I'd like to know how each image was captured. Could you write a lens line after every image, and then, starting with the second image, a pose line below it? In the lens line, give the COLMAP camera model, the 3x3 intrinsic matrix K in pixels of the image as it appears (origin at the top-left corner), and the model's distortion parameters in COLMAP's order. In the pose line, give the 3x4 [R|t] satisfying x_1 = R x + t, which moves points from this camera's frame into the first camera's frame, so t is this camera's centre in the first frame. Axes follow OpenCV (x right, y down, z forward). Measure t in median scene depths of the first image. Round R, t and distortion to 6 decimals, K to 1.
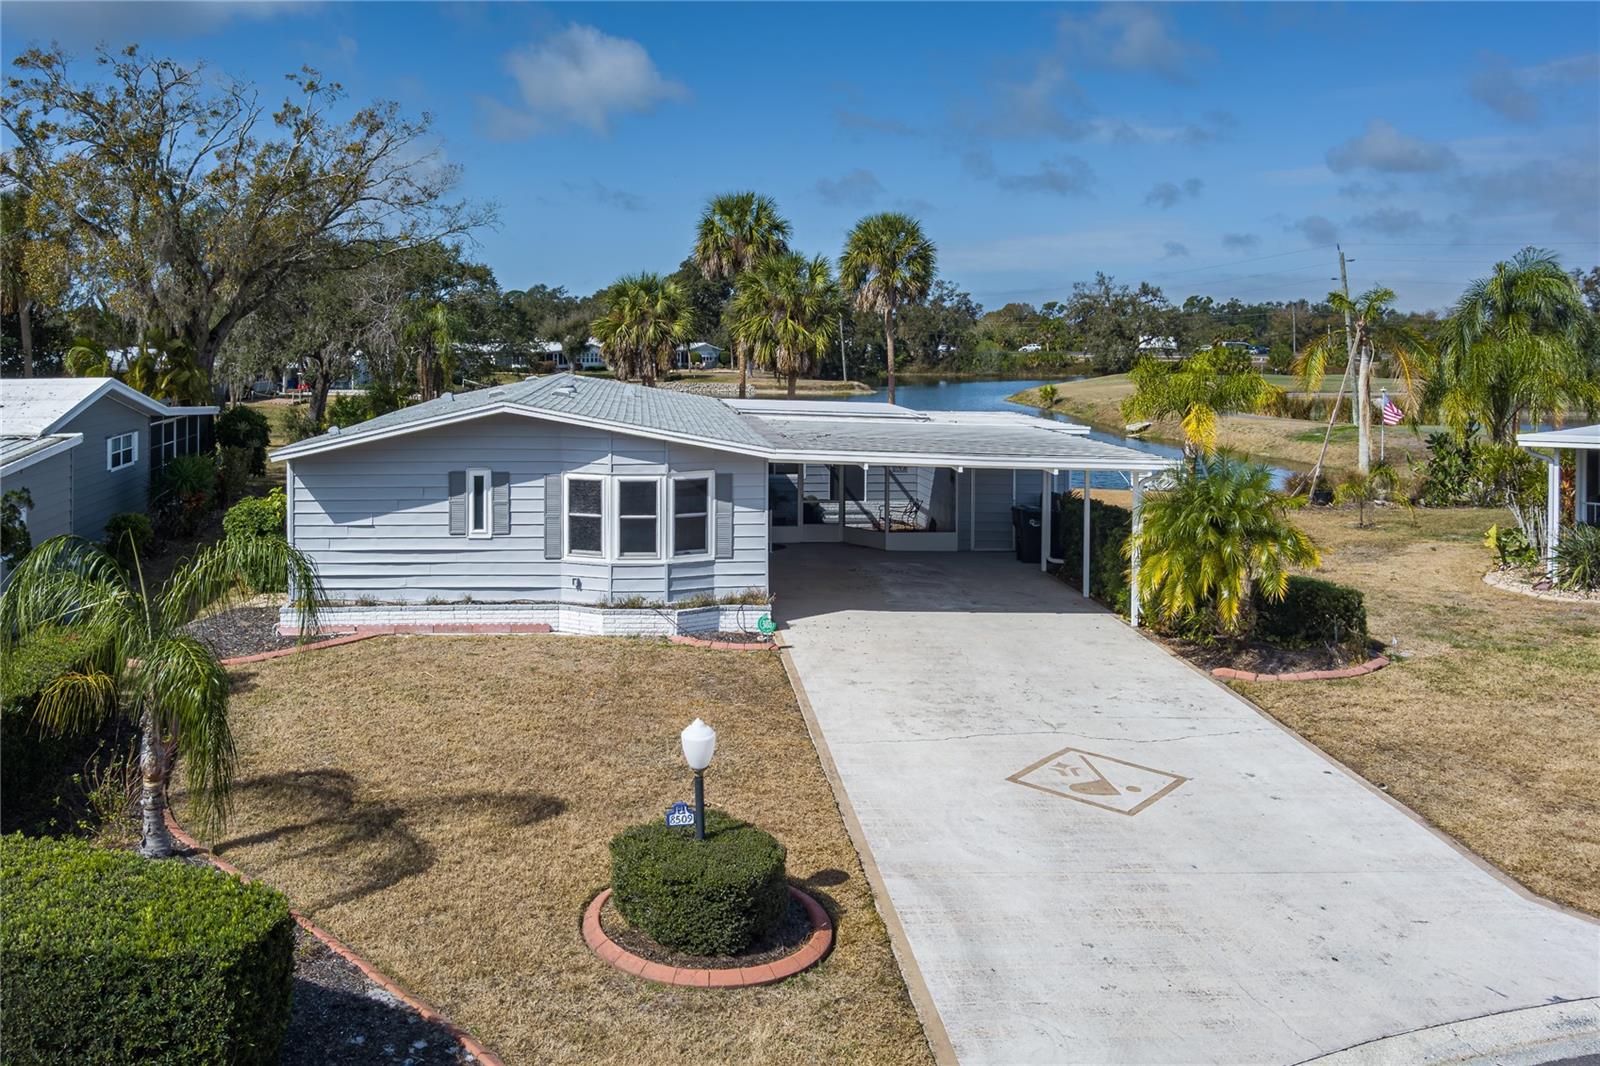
lens RADIAL K [[1301.5, 0, 800.0], [0, 1301.5, 533.0], [0, 0, 1]] dist [-0.063774, 0.017374]
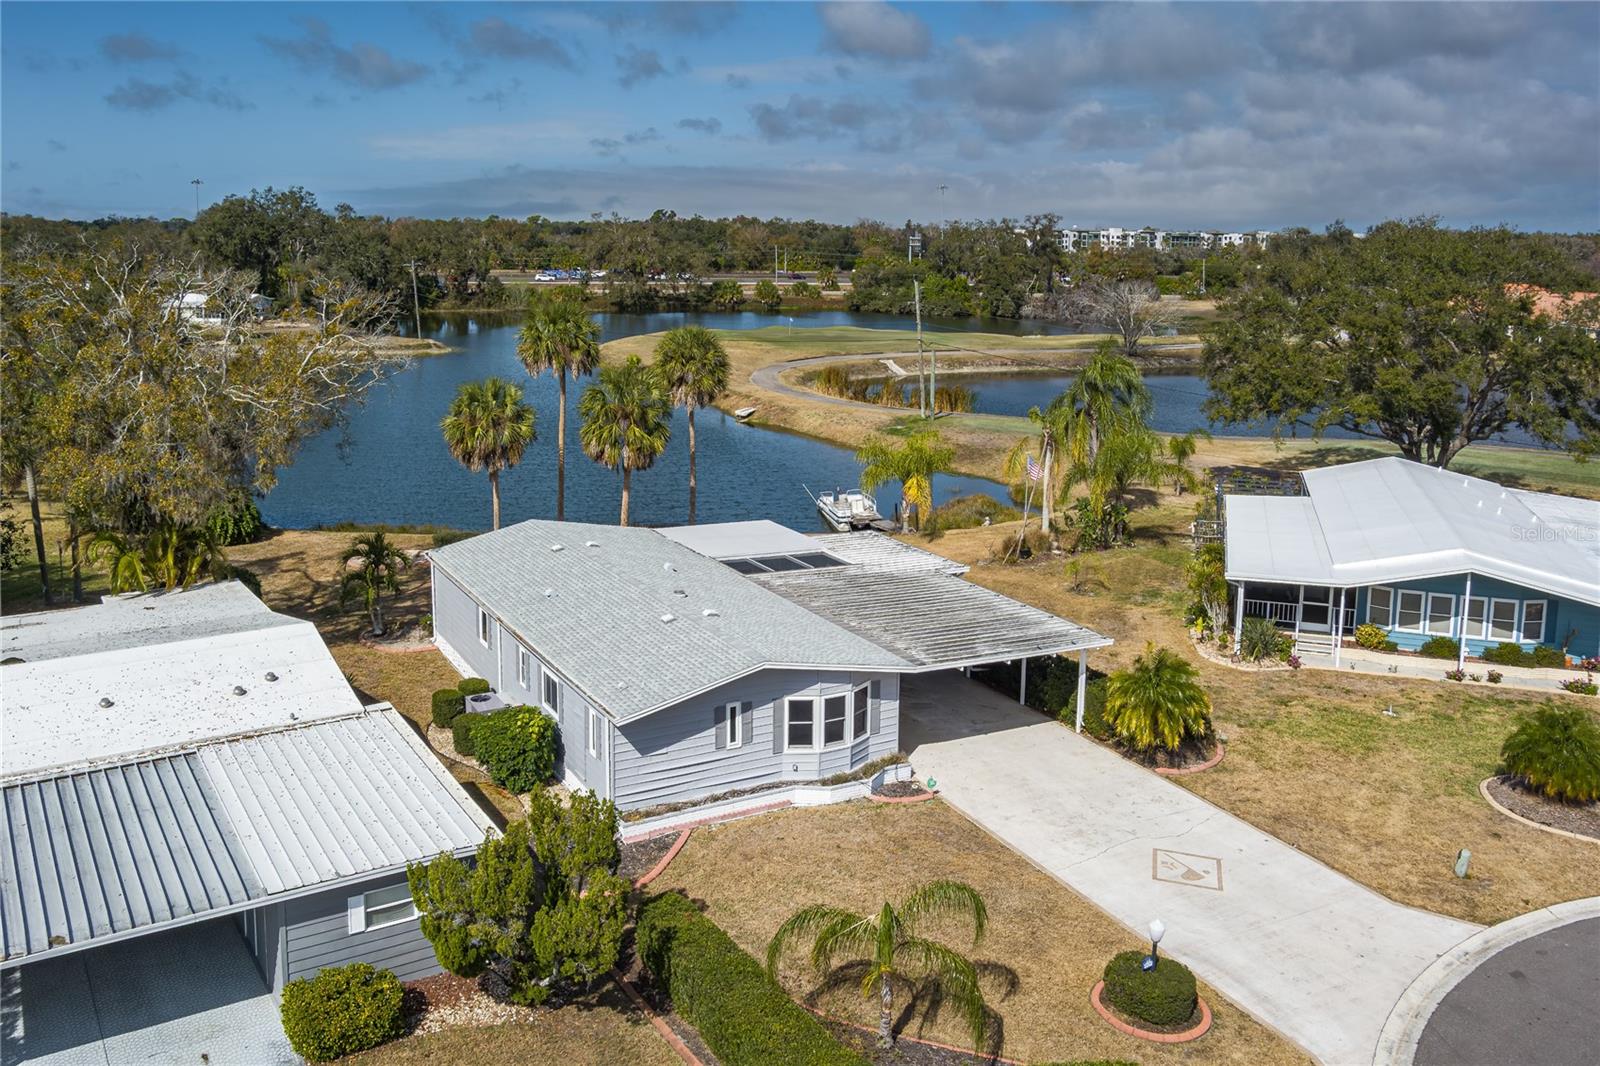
lens RADIAL K [[1301.5, 0, 800.0], [0, 1301.5, 533.0], [0, 0, 1]] dist [-0.063774, 0.017374]
pose [[0.884951, -0.082599, 0.458300, -0.819617], [0.023632, 0.990841, 0.132947, -0.421644], [-0.465083, -0.106821, 0.878798, -0.280494]]
